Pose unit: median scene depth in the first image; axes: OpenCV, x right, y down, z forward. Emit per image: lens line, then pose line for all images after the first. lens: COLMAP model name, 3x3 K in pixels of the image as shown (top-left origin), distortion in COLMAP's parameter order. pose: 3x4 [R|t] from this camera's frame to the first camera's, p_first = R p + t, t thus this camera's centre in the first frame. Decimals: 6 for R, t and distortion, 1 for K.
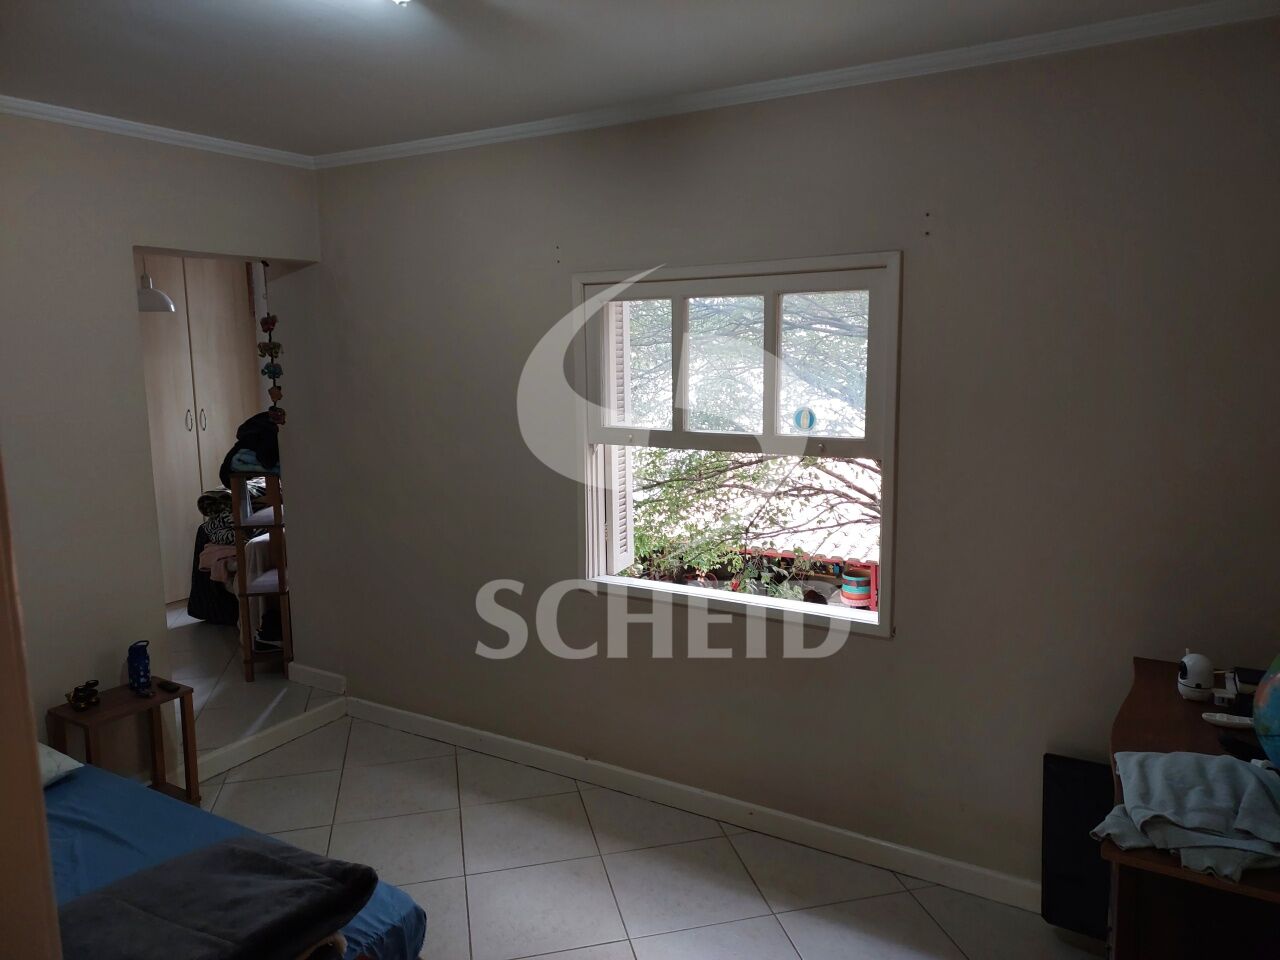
lens RADIAL K [[914.0, 0, 638.4], [0, 914.0, 479.4], [0, 0, 1]] dist [0.014211, 0.006207]
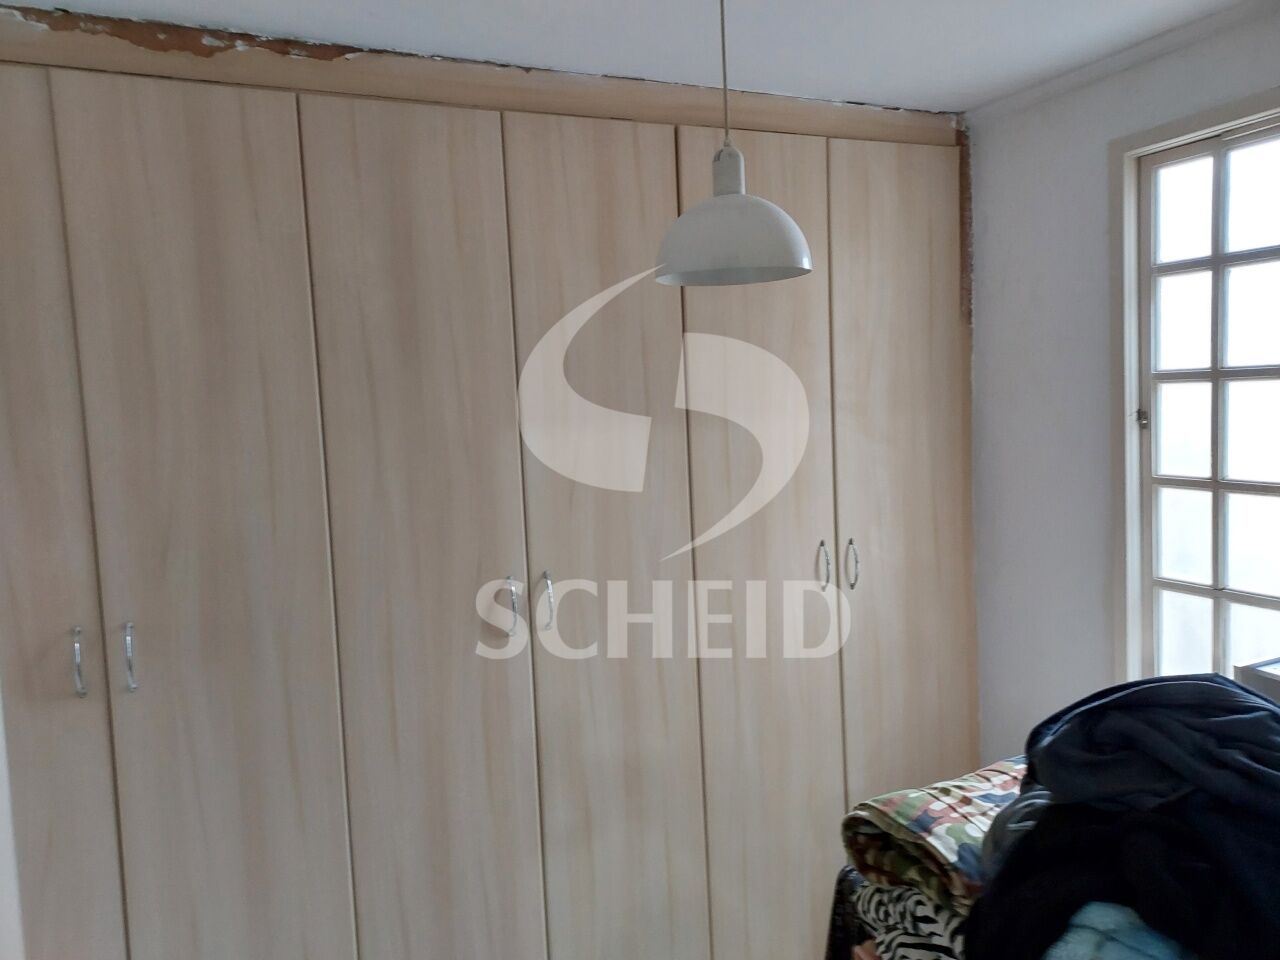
lens RADIAL K [[914.0, 0, 640.1], [0, 914.0, 480.9], [0, 0, 1]] dist [0.014211, 0.006207]
pose [[0.808052, 0.017518, -0.588850, -0.303627], [-0.057273, 0.997159, -0.048928, -0.077727], [0.586320, 0.073262, 0.806760, 0.594464]]
